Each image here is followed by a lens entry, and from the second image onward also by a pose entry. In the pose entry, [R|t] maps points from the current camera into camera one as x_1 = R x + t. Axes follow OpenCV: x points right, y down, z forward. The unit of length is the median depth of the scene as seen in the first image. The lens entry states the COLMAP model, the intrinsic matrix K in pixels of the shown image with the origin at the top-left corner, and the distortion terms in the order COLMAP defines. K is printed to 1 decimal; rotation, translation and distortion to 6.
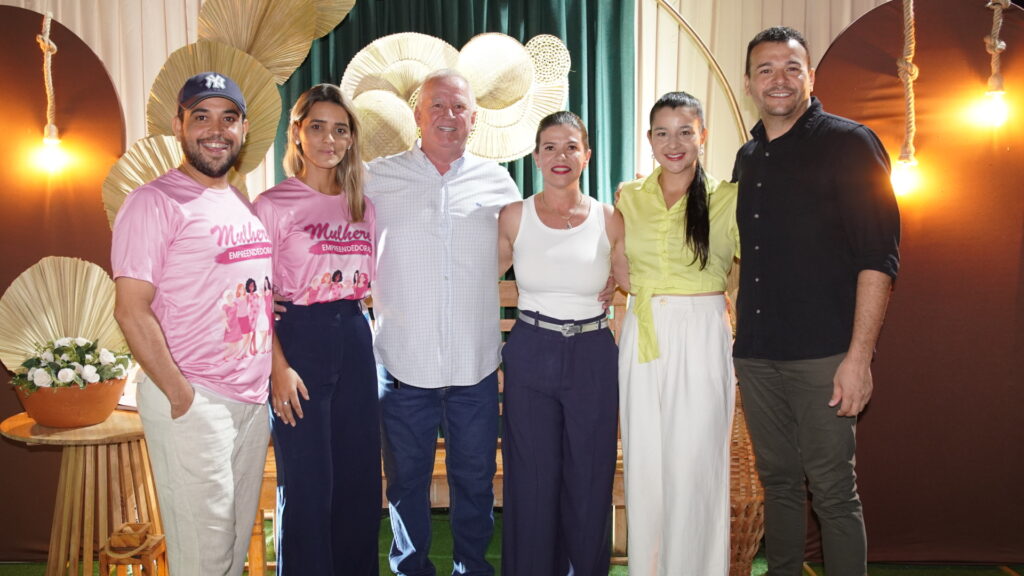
lens RADIAL K [[1080.2, 0, 511.7], [0, 1080.2, 286.2], [0, 0, 1]] dist [0.011669, 0.000000]
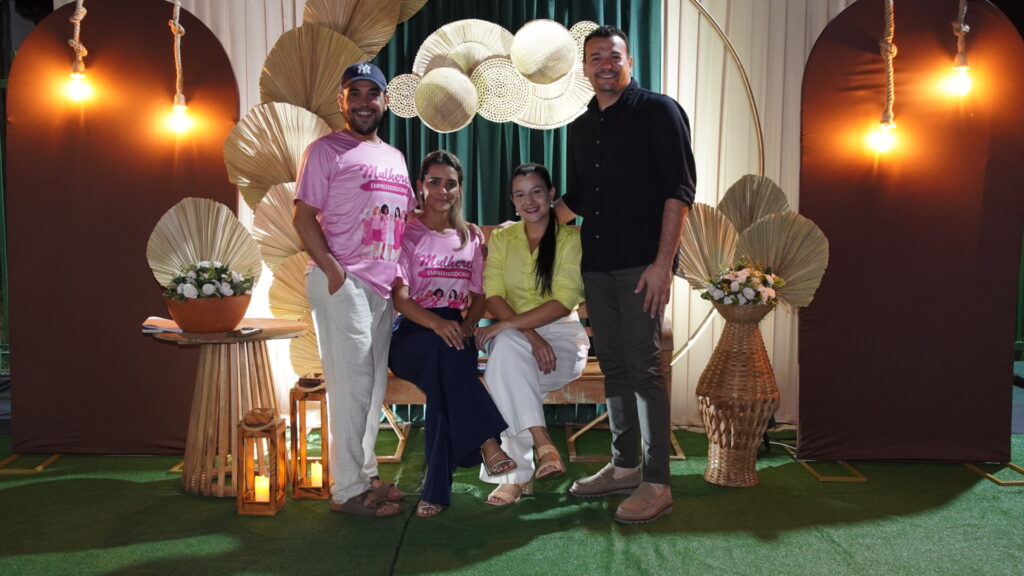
lens RADIAL K [[1080.2, 0, 513.0], [0, 1080.2, 287.1], [0, 0, 1]] dist [0.011669, 0.000000]
pose [[0.999894, 0.004530, -0.013837, -0.035807], [-0.004533, 0.999990, -0.000151, 0.068012], [0.013836, 0.000213, 0.999904, -0.214379]]
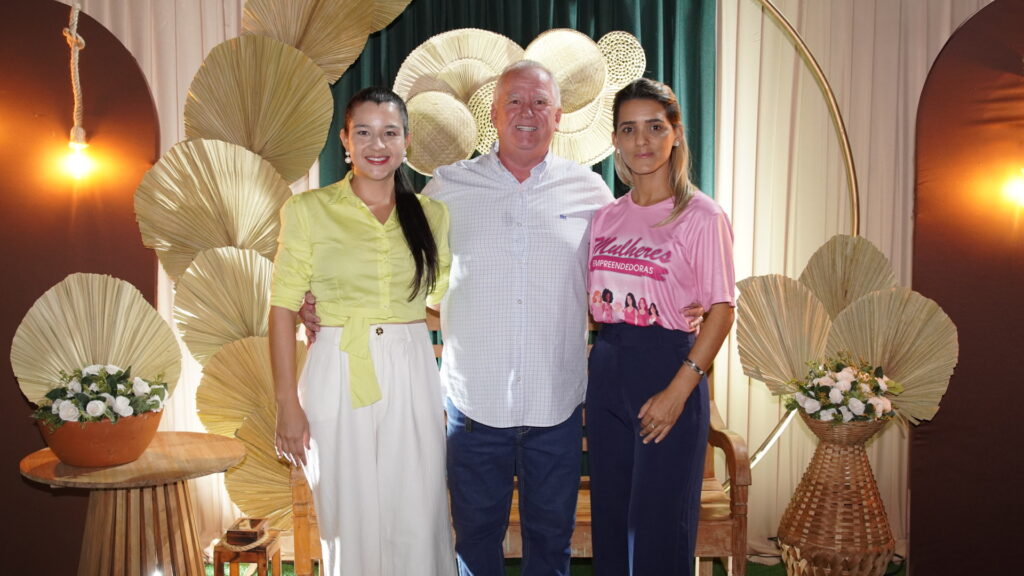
lens RADIAL K [[1080.2, 0, 515.0], [0, 1080.2, 287.3], [0, 0, 1]] dist [0.011669, 0.000000]
pose [[0.999983, 0.003231, -0.004843, -0.057733], [-0.003309, 0.999862, -0.016262, -0.002281], [0.004790, 0.016278, 0.999856, 0.104169]]
